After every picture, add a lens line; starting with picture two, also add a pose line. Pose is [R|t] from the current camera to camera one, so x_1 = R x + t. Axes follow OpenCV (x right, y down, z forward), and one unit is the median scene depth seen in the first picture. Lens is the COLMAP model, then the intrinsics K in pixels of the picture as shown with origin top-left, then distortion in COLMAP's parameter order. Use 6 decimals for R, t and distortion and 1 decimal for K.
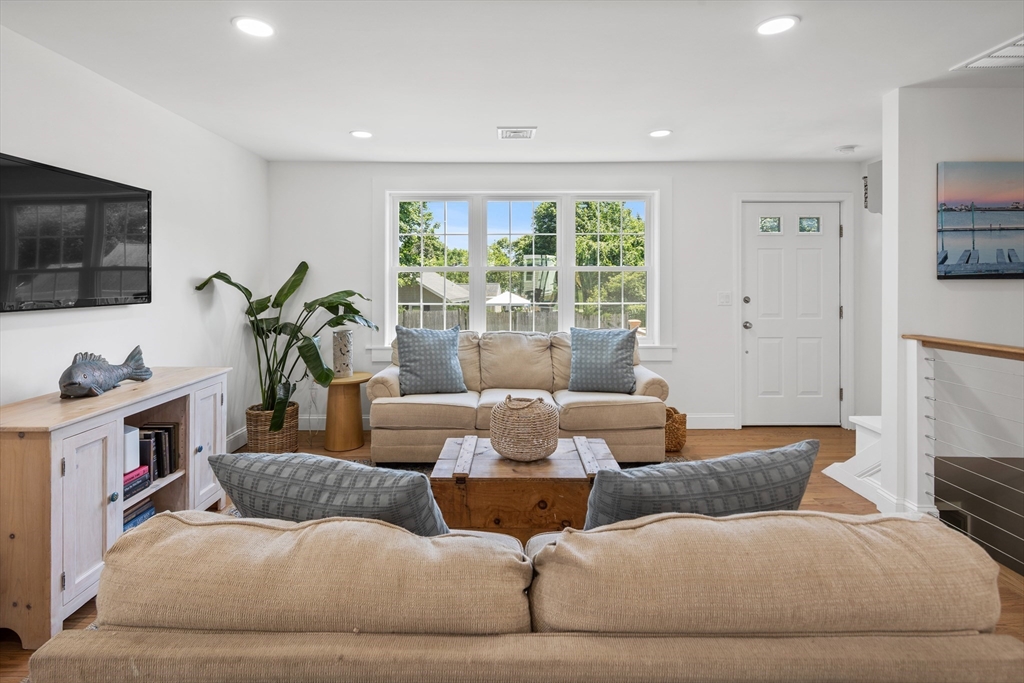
lens RADIAL K [[490.8, 0, 511.5], [0, 490.8, 281.3], [0, 0, 1]] dist [-0.002531, -0.000511]
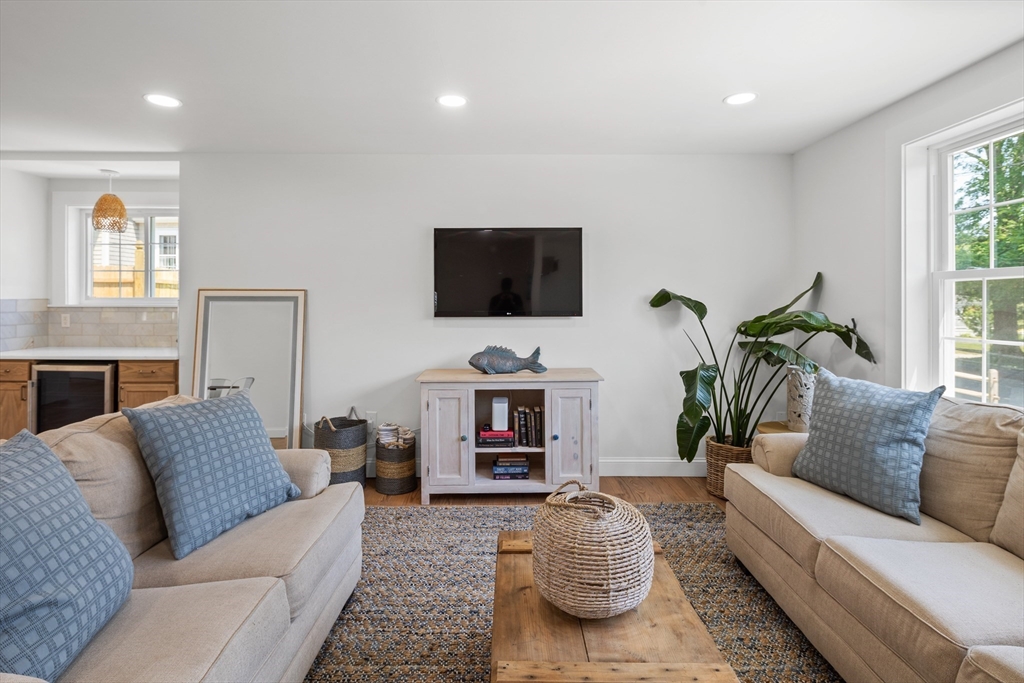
lens RADIAL K [[501.8, 0, 511.8], [0, 501.8, 300.8], [0, 0, 1]] dist [-0.000947, -0.000488]
pose [[0.008548, -0.000189, -0.999963, 0.427412], [0.001433, 0.999999, -0.000176, 0.002818], [0.999962, -0.001432, 0.008549, 0.621775]]
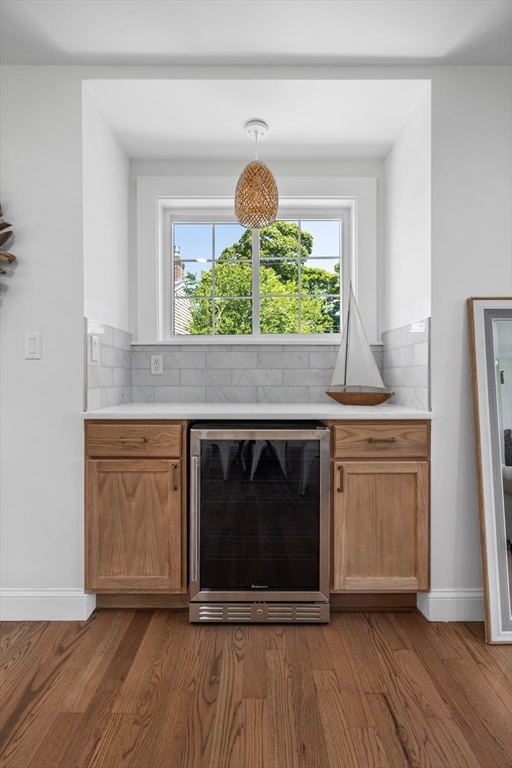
lens RADIAL K [[376.4, 0, 256.0], [0, 376.4, 384.0], [0, 0, 1]] dist [-0.000947, -0.000488]
pose [[0.005658, 0.005499, -0.999969, -0.162581], [0.005713, 0.999968, 0.005532, 0.077396], [0.999968, -0.005744, 0.005626, -0.276172]]
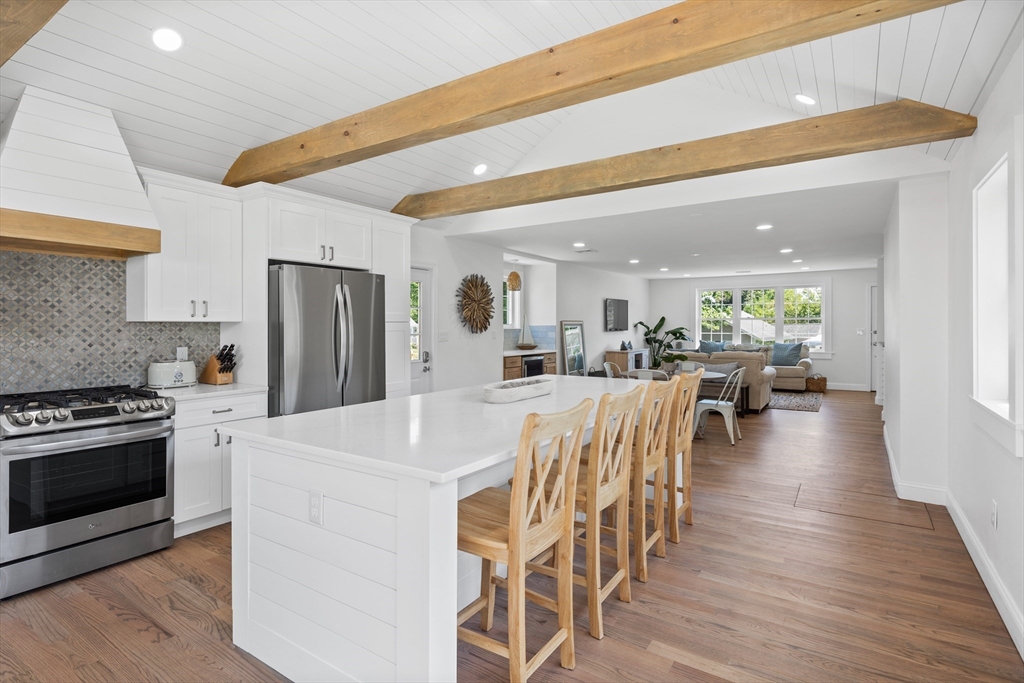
lens RADIAL K [[519.0, 0, 494.1], [0, 519.0, 327.9], [0, 0, 1]] dist [0.001390, 0.000127]
pose [[0.821804, -0.001181, -0.569770, 0.496474], [0.005467, 0.999968, 0.005813, -0.001080], [0.569745, -0.007892, 0.821784, -2.134168]]
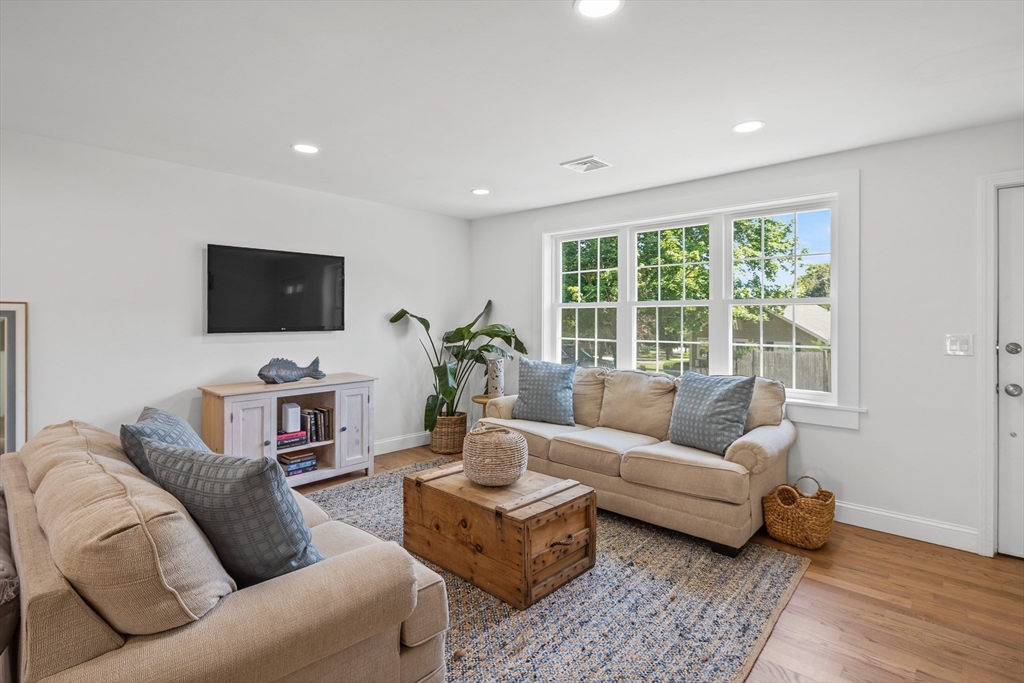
lens RADIAL K [[497.6, 0, 511.9], [0, 497.6, 318.7], [0, 0, 1]] dist [-0.000517, -0.000529]
pose [[0.737211, 0.003462, -0.675653, 0.534608], [-0.002533, 0.999994, 0.002360, 0.002071], [0.675657, -0.000028, 0.737216, 0.163339]]
